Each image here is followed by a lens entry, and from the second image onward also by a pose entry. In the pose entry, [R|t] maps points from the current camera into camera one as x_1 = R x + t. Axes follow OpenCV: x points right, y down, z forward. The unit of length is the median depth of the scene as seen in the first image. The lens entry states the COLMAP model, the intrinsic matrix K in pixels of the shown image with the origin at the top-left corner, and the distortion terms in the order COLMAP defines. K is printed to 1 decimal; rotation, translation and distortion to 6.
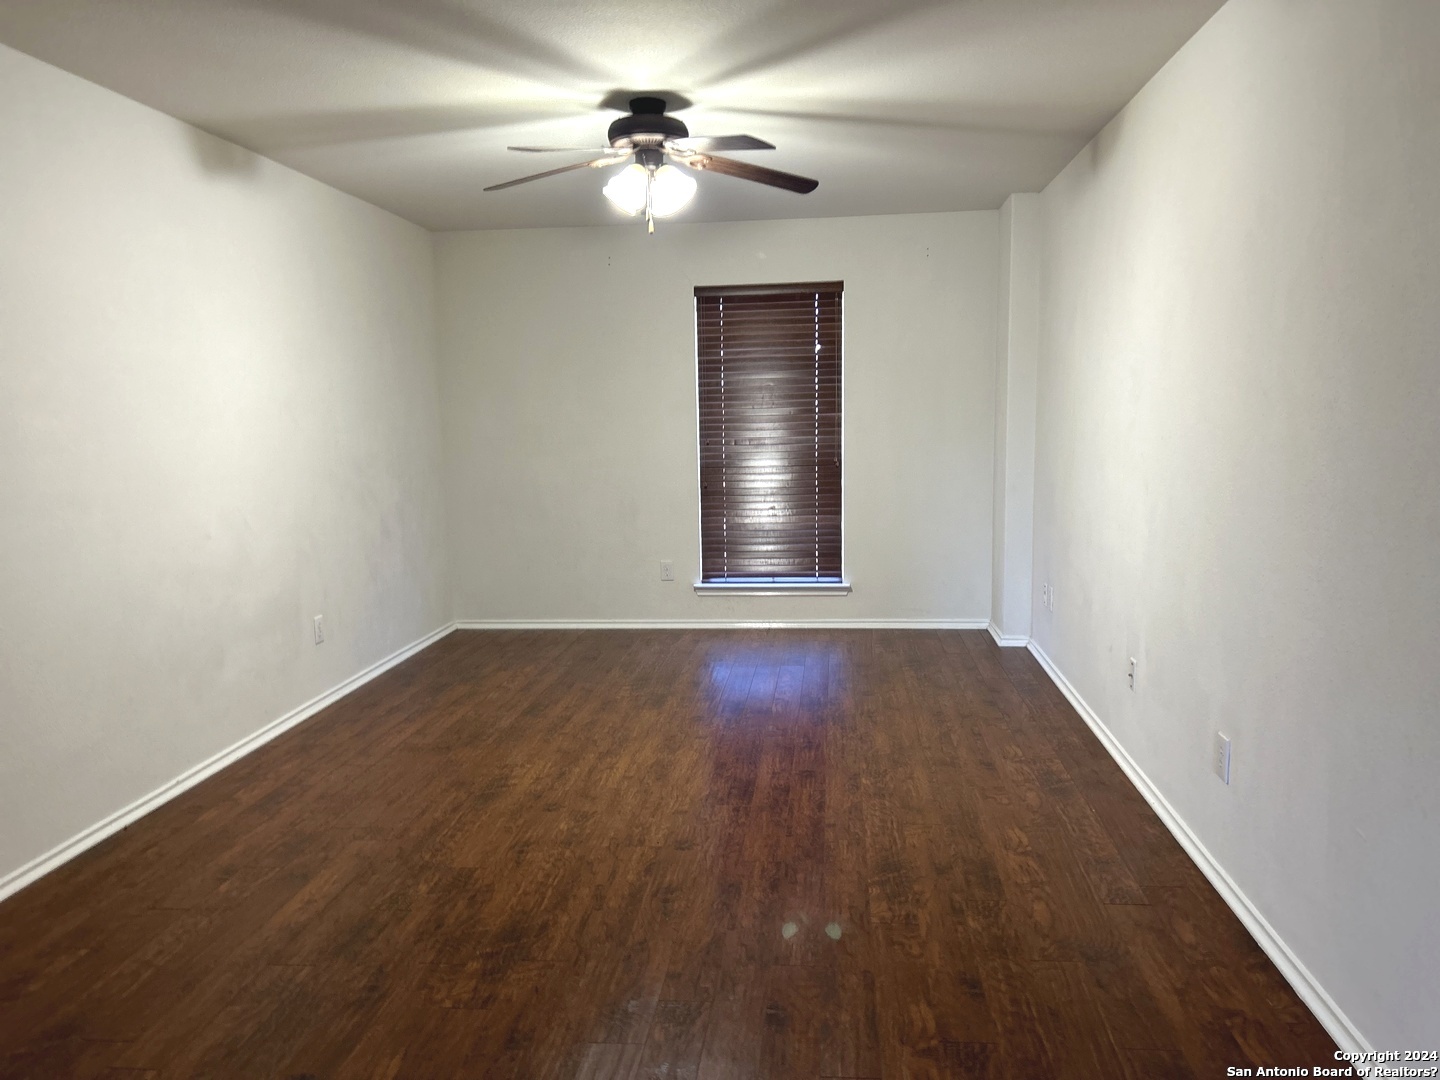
lens RADIAL K [[1082.8, 0, 721.1], [0, 1082.8, 552.6], [0, 0, 1]] dist [0.074839, -0.083318]
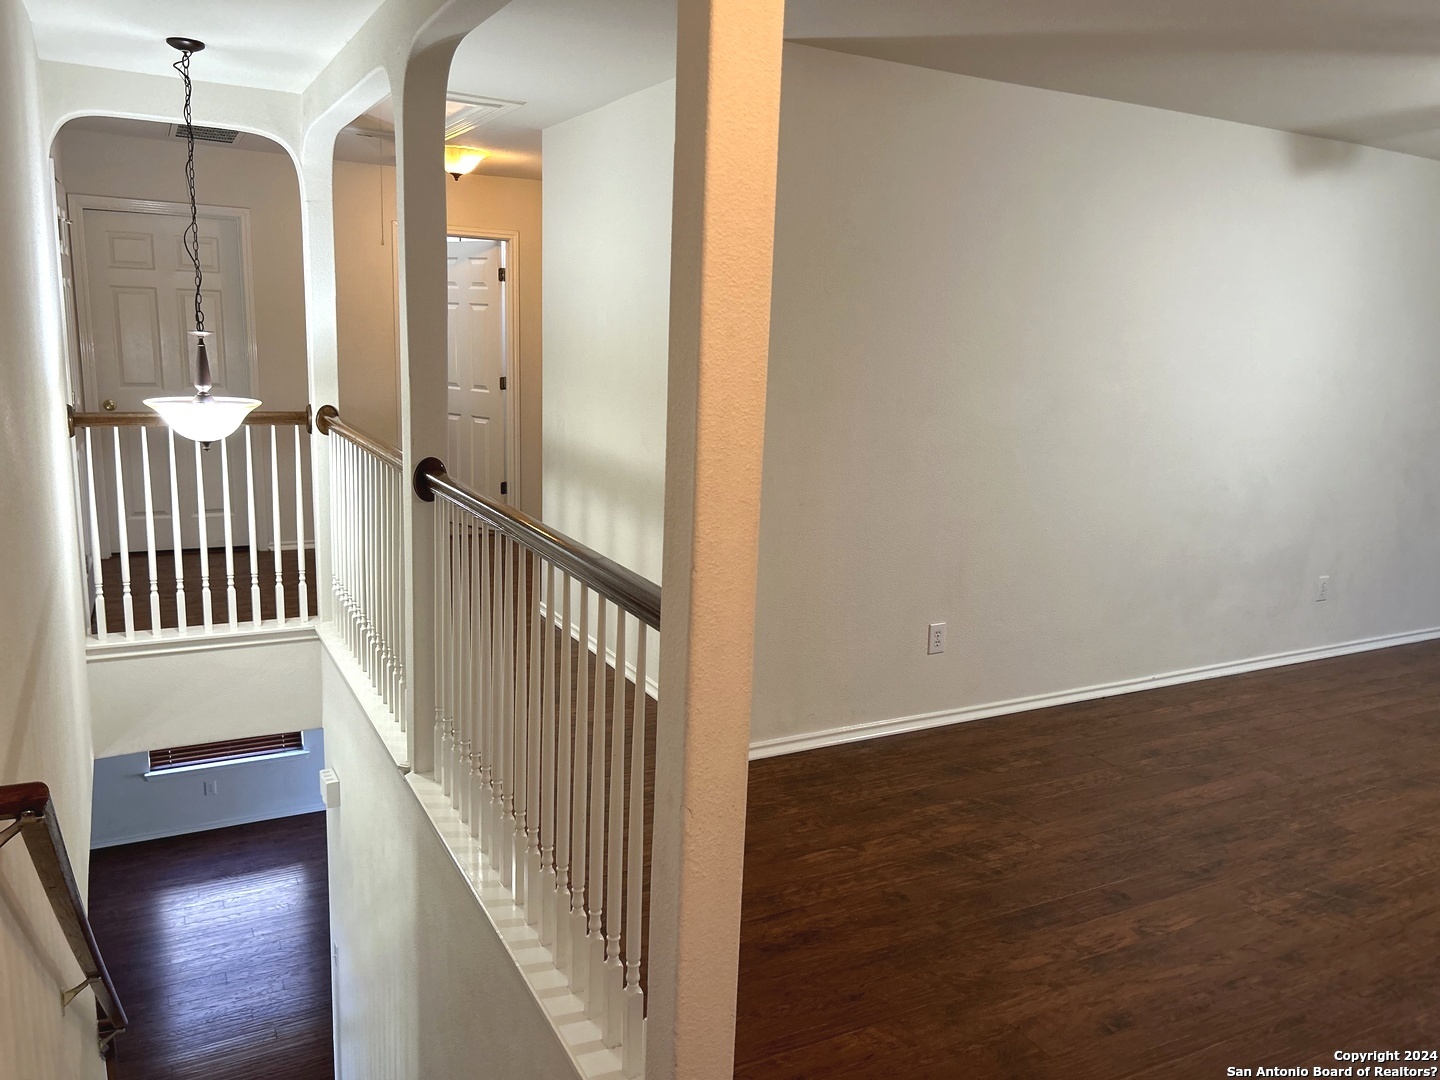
lens RADIAL K [[1082.8, 0, 719.6], [0, 1082.8, 540.6], [0, 0, 1]] dist [0.074839, -0.083318]
pose [[0.552010, 0.196611, -0.810327, 0.248304], [-0.154802, 0.979074, 0.132100, -0.038696], [0.819342, 0.052520, 0.570894, -0.145013]]
